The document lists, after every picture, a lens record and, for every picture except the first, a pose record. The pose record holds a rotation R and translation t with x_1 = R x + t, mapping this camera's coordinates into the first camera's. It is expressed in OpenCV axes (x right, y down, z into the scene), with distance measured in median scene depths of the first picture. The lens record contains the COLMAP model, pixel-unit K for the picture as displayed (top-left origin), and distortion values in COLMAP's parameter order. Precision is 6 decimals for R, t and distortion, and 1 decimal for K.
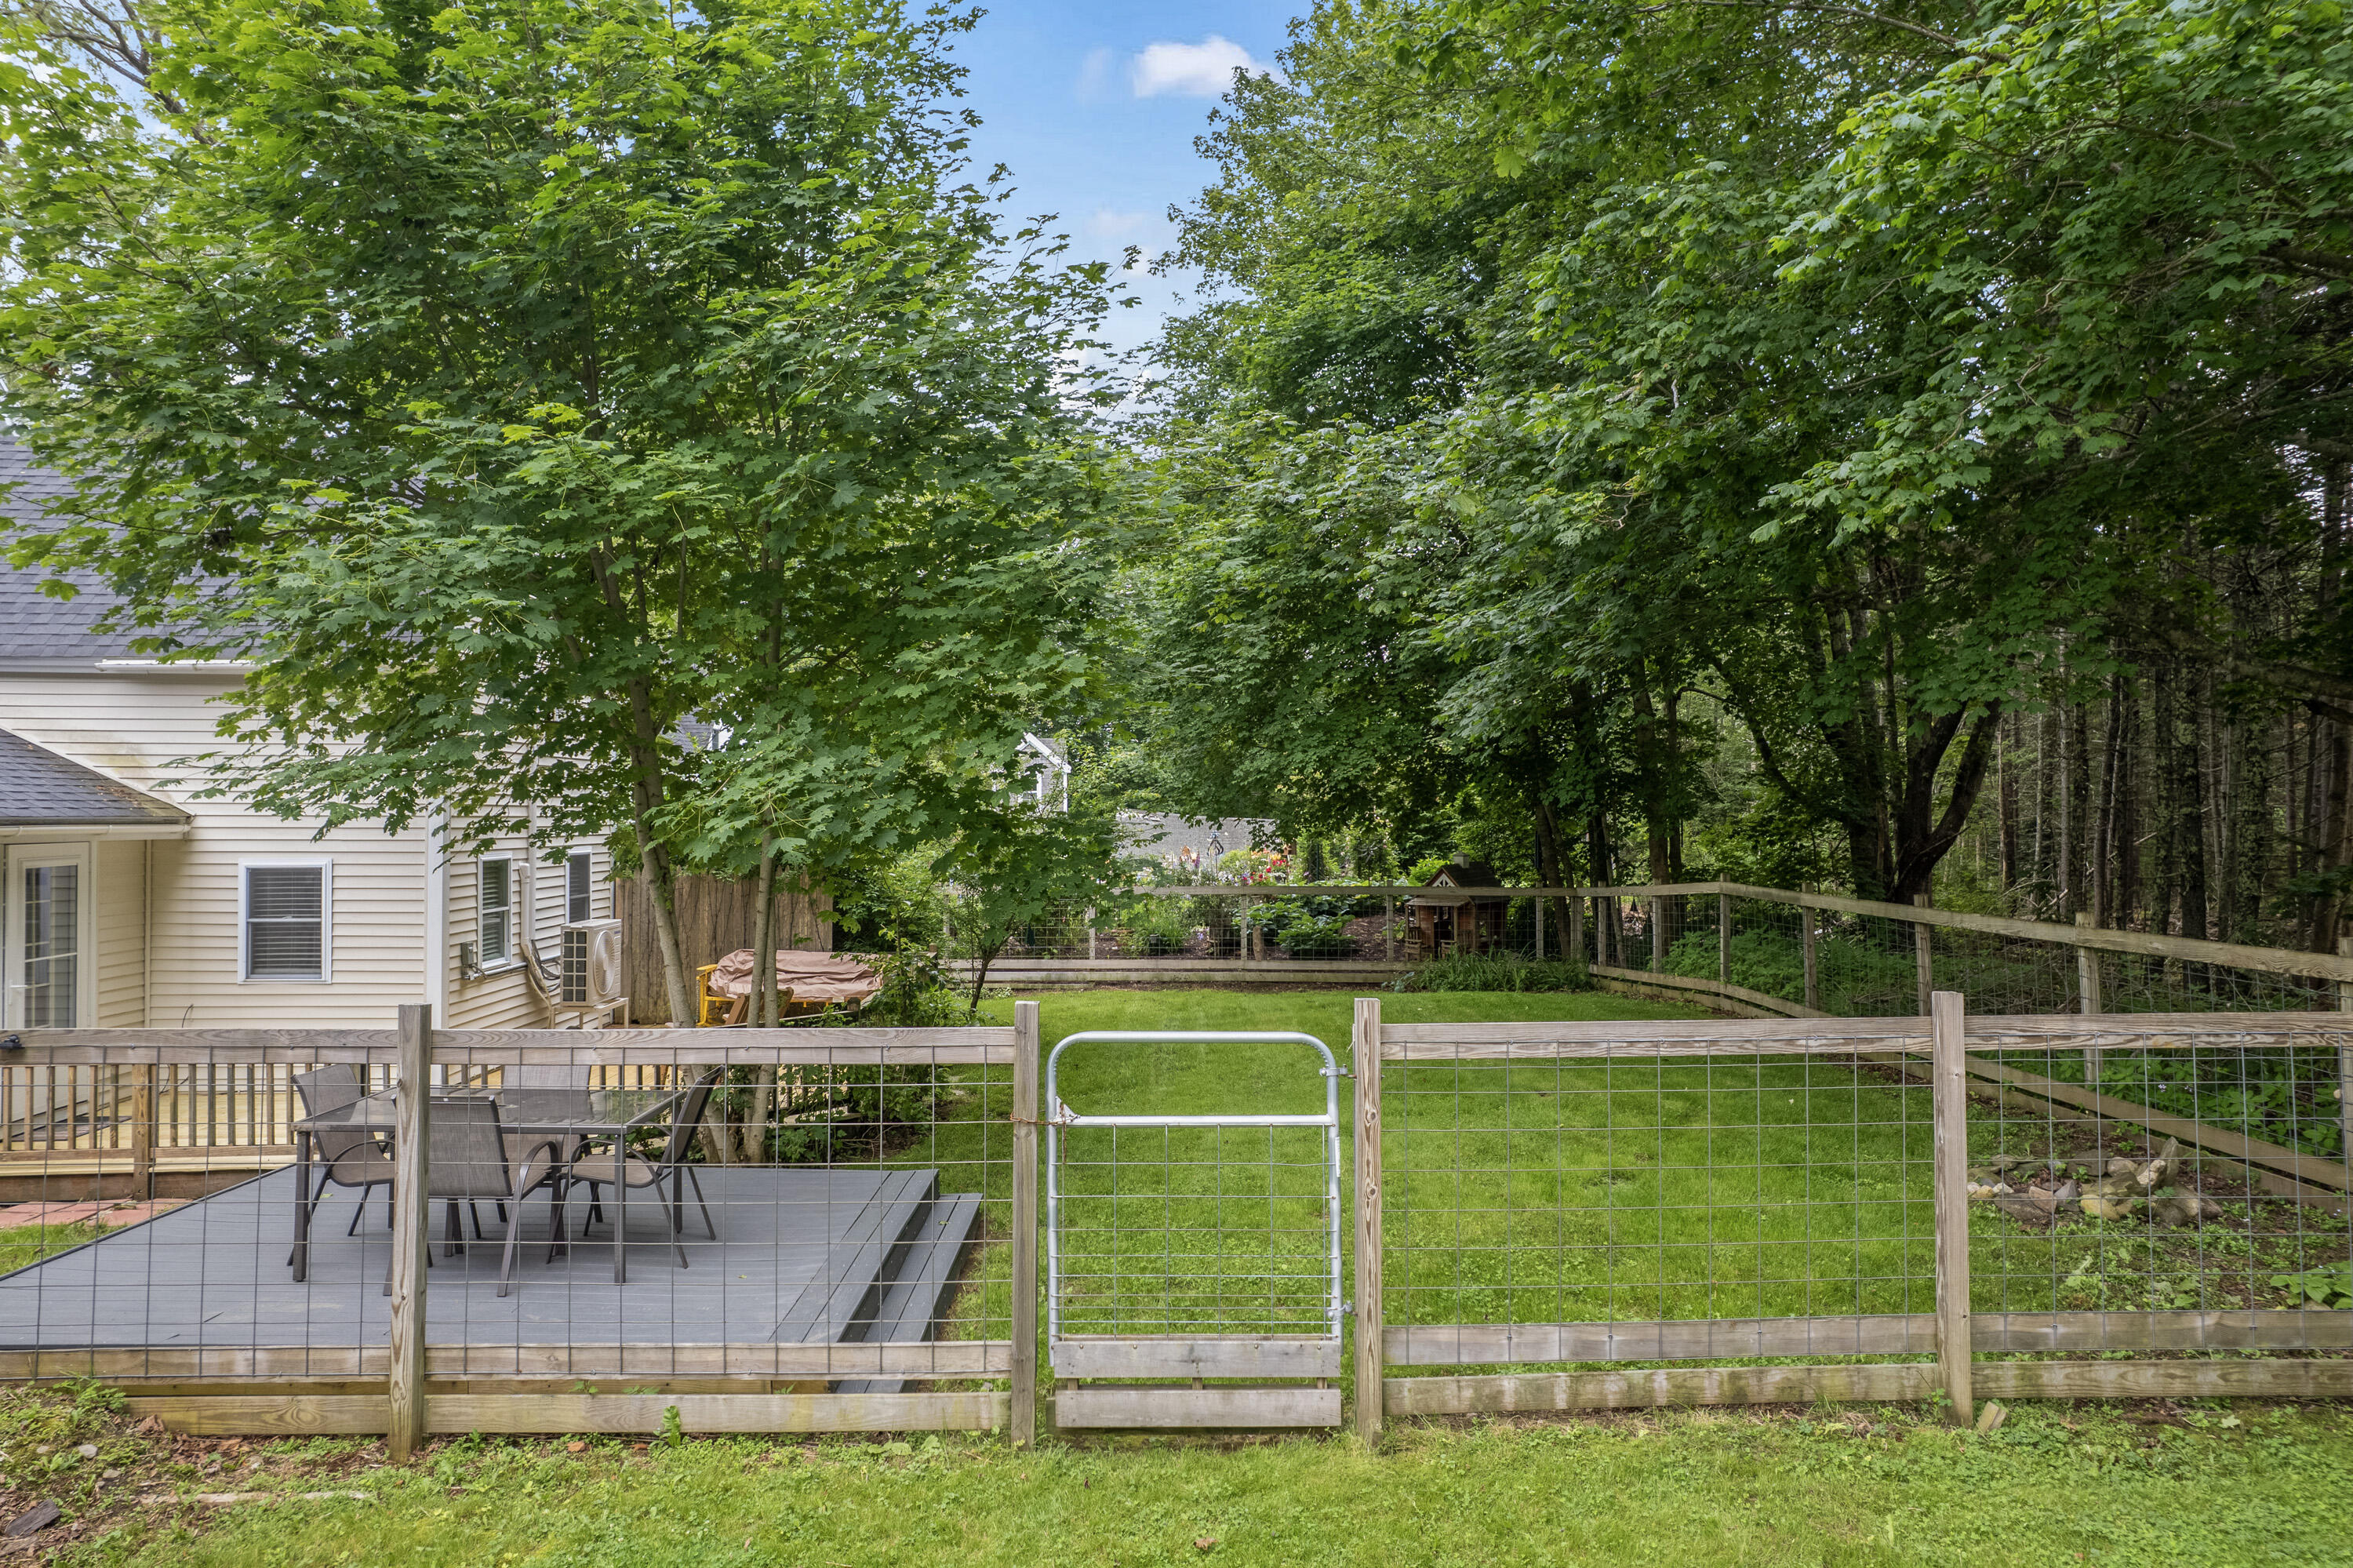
lens RADIAL K [[1507.5, 0, 1241.5], [0, 1507.5, 782.7], [0, 0, 1]] dist [-0.058249, 0.050765]
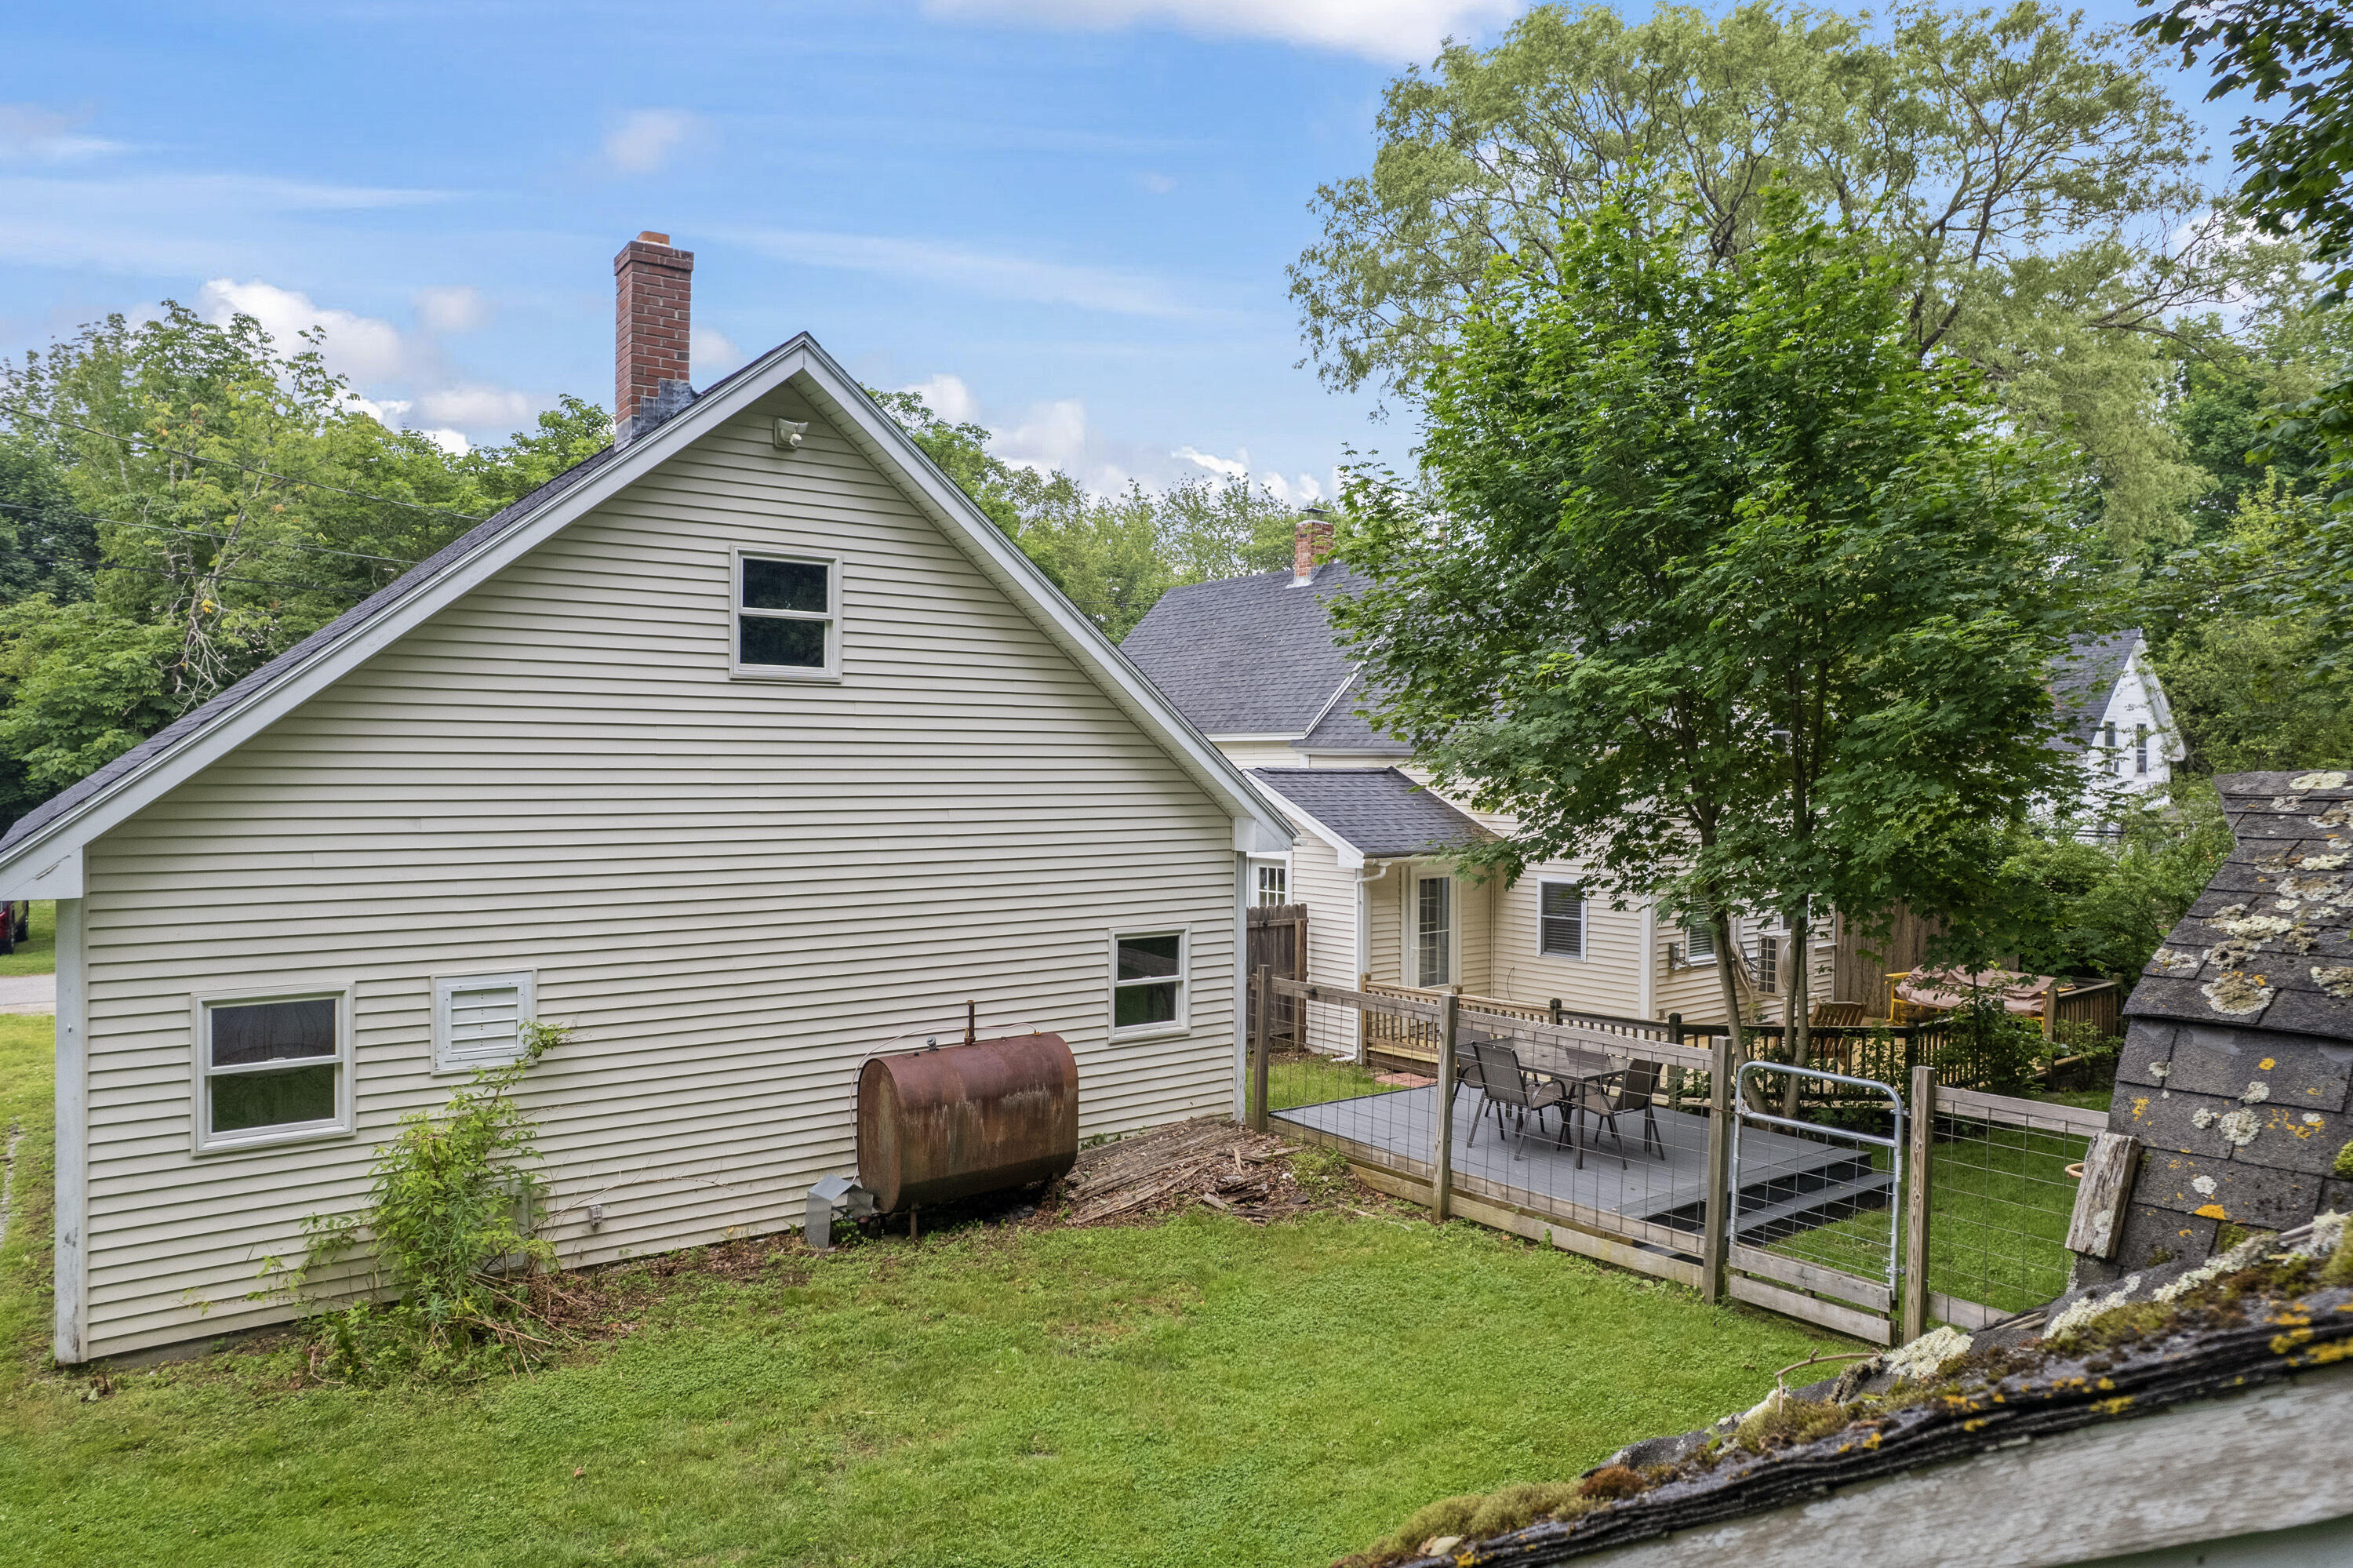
lens RADIAL K [[1507.5, 0, 1180.6], [0, 1507.5, 788.3], [0, 0, 1]] dist [-0.058249, 0.050765]
pose [[0.579585, 0.007120, -0.814881, 0.855729], [0.013404, 0.999743, 0.018269, -0.165901], [0.814802, -0.021511, 0.579340, -0.430803]]
